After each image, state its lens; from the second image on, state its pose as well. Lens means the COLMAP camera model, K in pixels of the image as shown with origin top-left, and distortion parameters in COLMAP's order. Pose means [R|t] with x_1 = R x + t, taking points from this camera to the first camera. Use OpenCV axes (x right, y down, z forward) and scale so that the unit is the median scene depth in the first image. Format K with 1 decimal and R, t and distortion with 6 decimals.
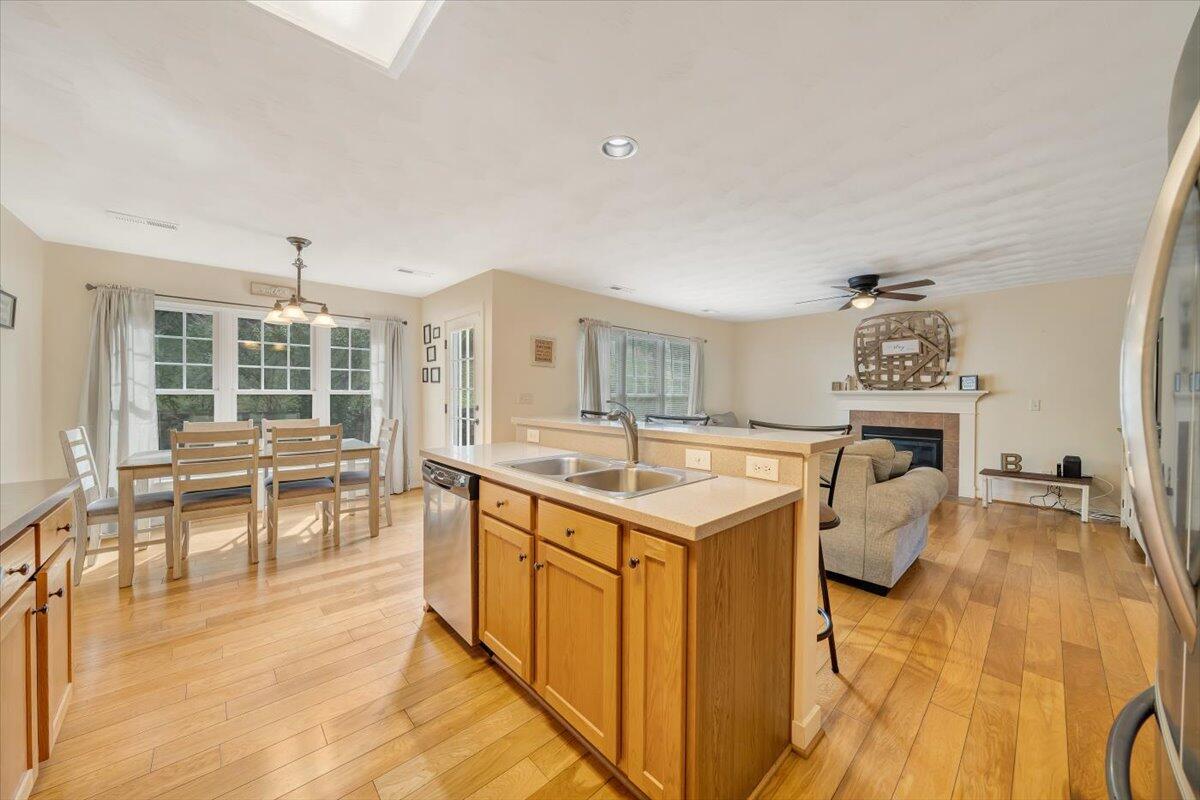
lens RADIAL K [[417.5, 0, 594.9], [0, 417.5, 396.7], [0, 0, 1]] dist [-0.005469, -0.000085]
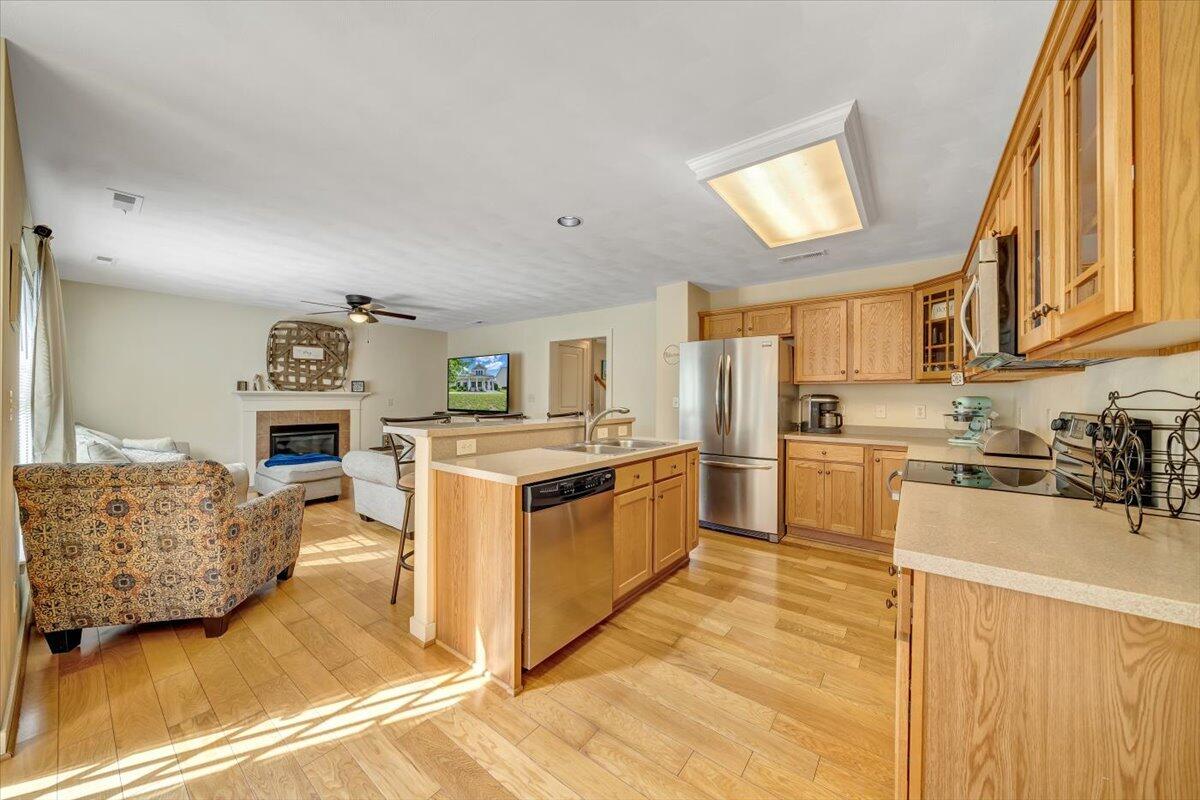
lens RADIAL K [[417.5, 0, 594.9], [0, 417.5, 396.7], [0, 0, 1]] dist [-0.005469, -0.000085]
pose [[-0.164800, -0.004053, 0.986319, -0.562463], [-0.000687, 0.999992, 0.003994, -0.006805], [-0.986327, -0.000020, -0.164801, 0.481977]]
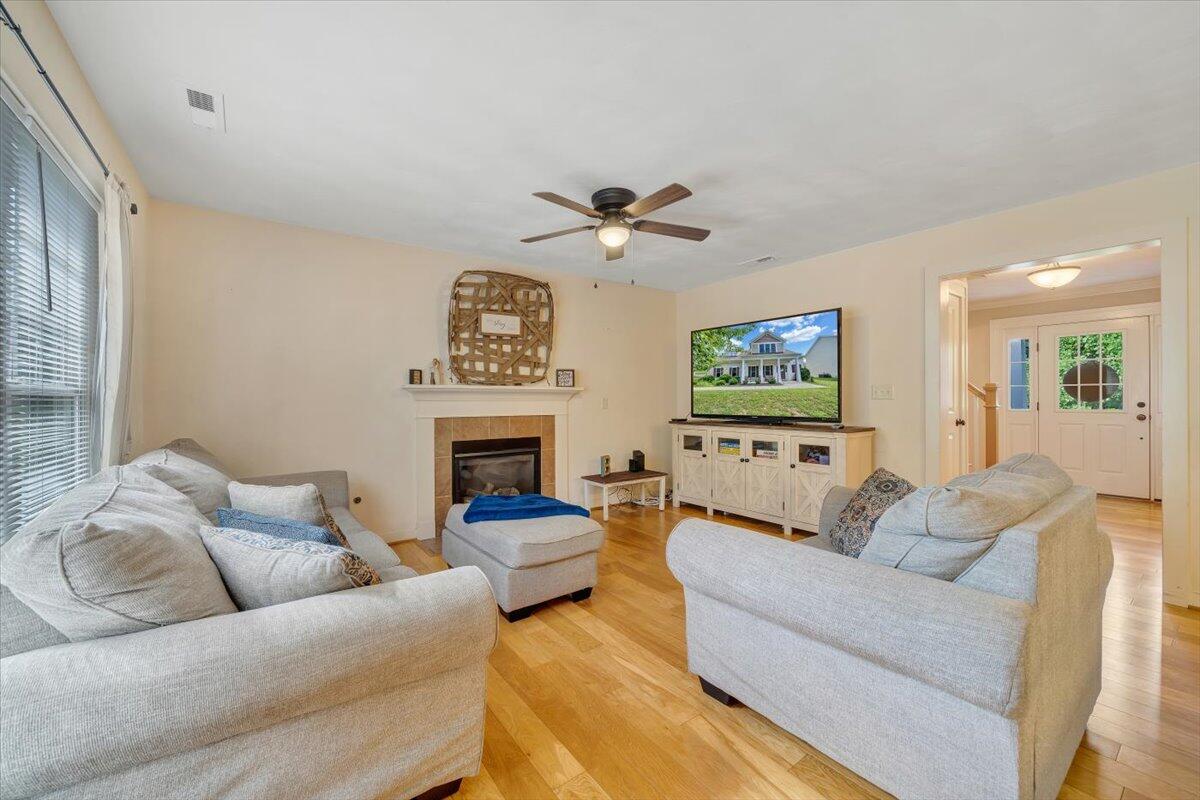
lens RADIAL K [[469.3, 0, 595.1], [0, 469.3, 398.3], [0, 0, 1]] dist [-0.000174, -0.000063]
pose [[0.117210, -0.003519, 0.993101, -0.035924], [0.012035, 0.999925, 0.002123, 0.006841], [-0.993034, 0.011704, 0.117244, 0.851512]]
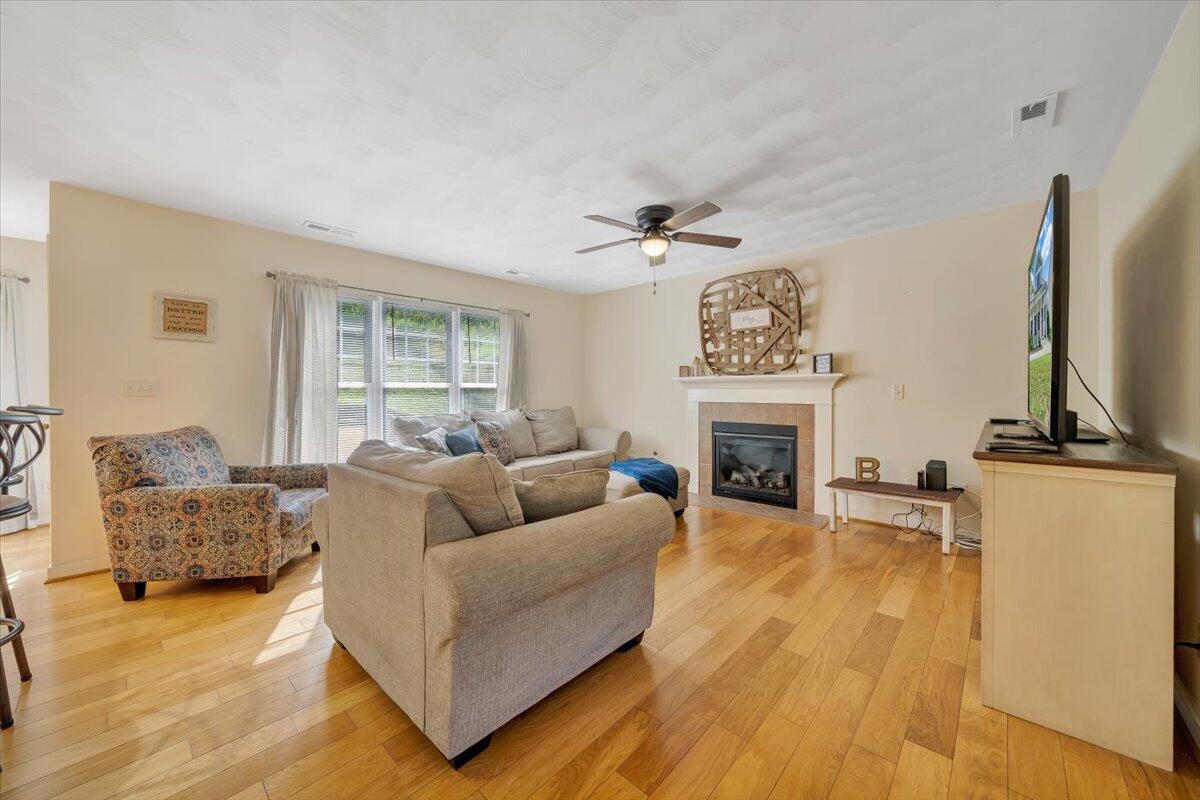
lens RADIAL K [[438.3, 0, 598.9], [0, 438.3, 390.6], [0, 0, 1]] dist [-0.000493, -0.000064]
pose [[0.995963, -0.010839, 0.089107, 0.433661], [0.011031, 0.999938, -0.001660, 0.013036], [-0.089083, 0.002637, 0.996021, 0.249082]]
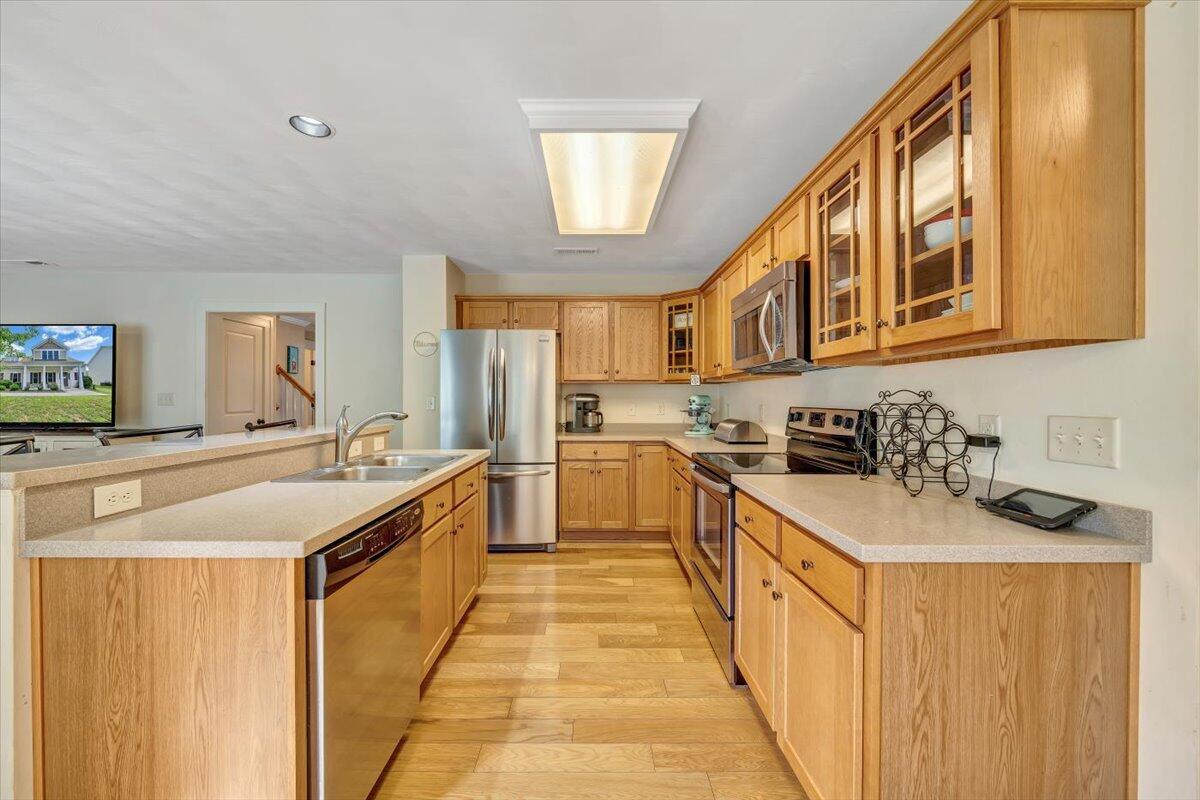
lens RADIAL K [[457.6, 0, 596.1], [0, 457.6, 397.6], [0, 0, 1]] dist [-0.005423, 0.000216]
pose [[-0.736467, -0.004169, 0.676460, -0.451073], [0.001052, 0.999973, 0.007307, -0.006772], [-0.676472, 0.006093, -0.736443, 0.552735]]
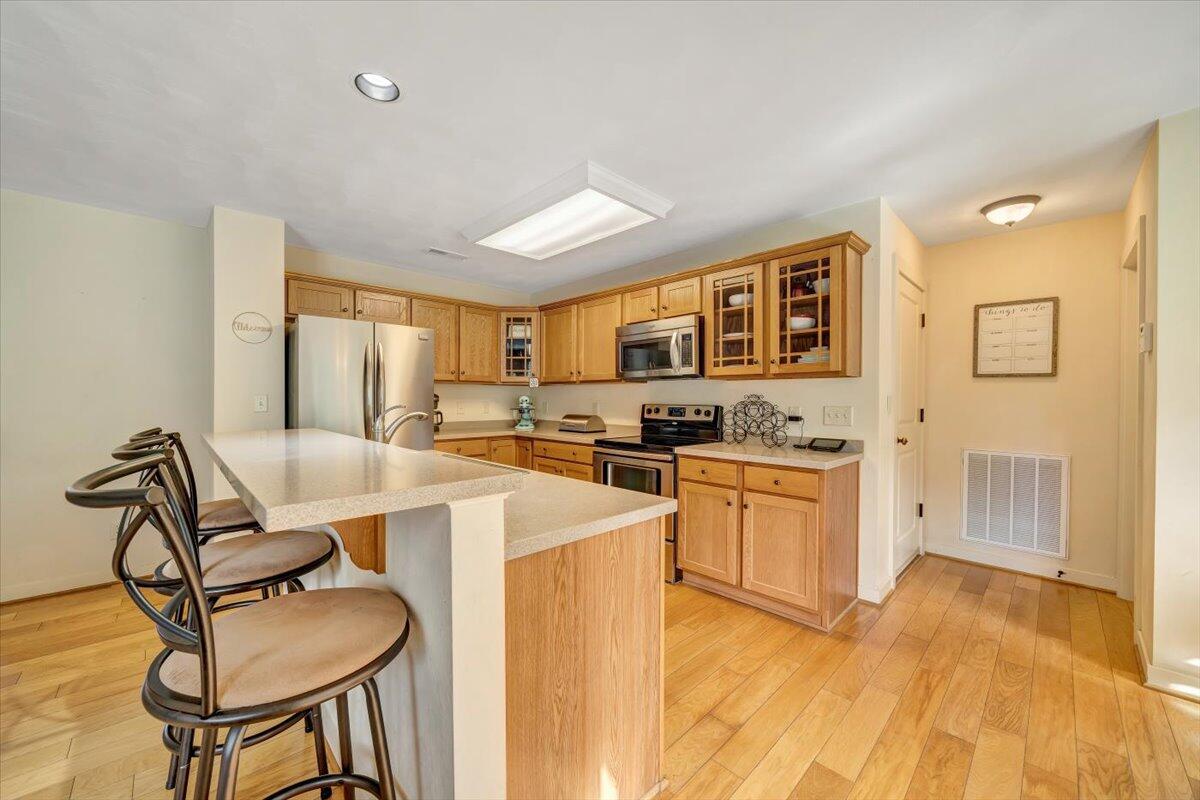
lens RADIAL K [[445.5, 0, 600.0], [0, 445.5, 400.0], [0, 0, 1]] dist [-0.000292, 0.000011]
pose [[-0.999619, -0.008086, -0.026373, -0.147489], [-0.008380, 0.999904, 0.011030, -0.007136], [0.026281, 0.011247, -0.999591, 0.782162]]
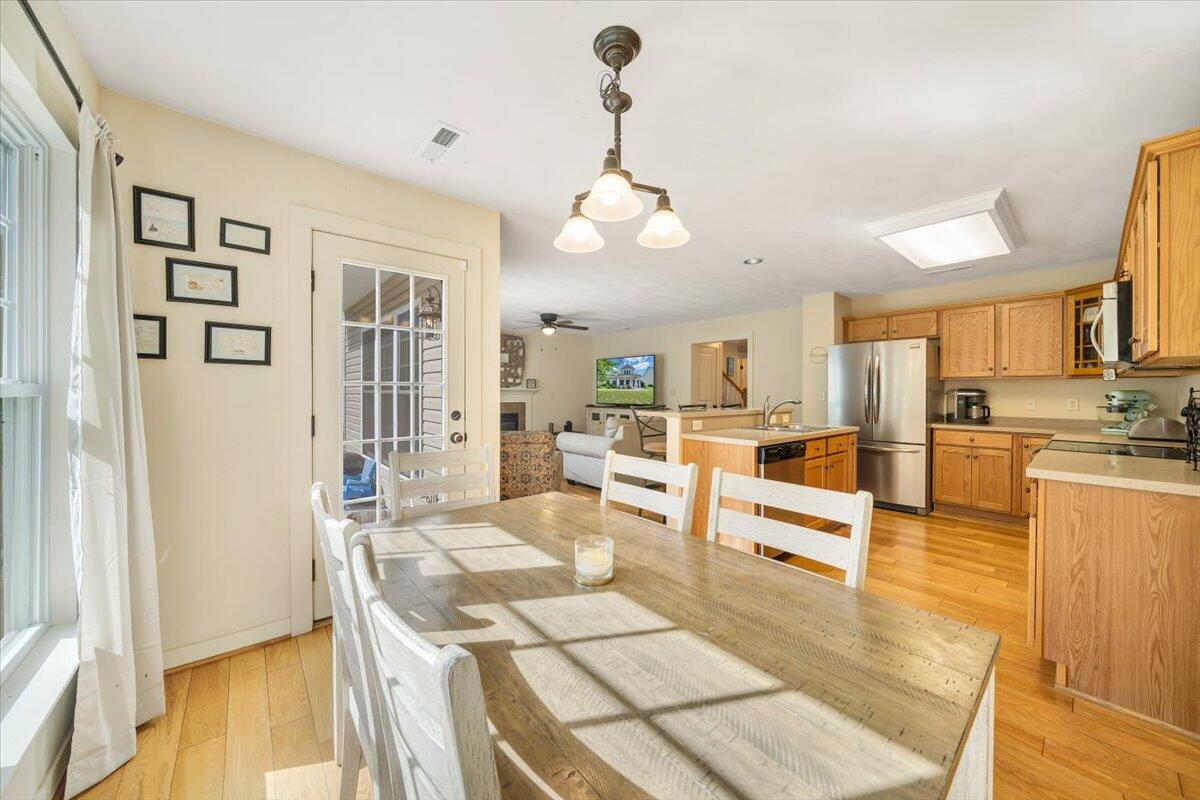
lens RADIAL K [[421.3, 0, 594.1], [0, 421.3, 393.0], [0, 0, 1]] dist [-0.005896, -0.000177]
pose [[0.049704, -0.008066, 0.998731, -0.789729], [0.003095, 0.999964, 0.007922, -0.008845], [-0.998759, 0.002697, 0.049727, 0.683018]]
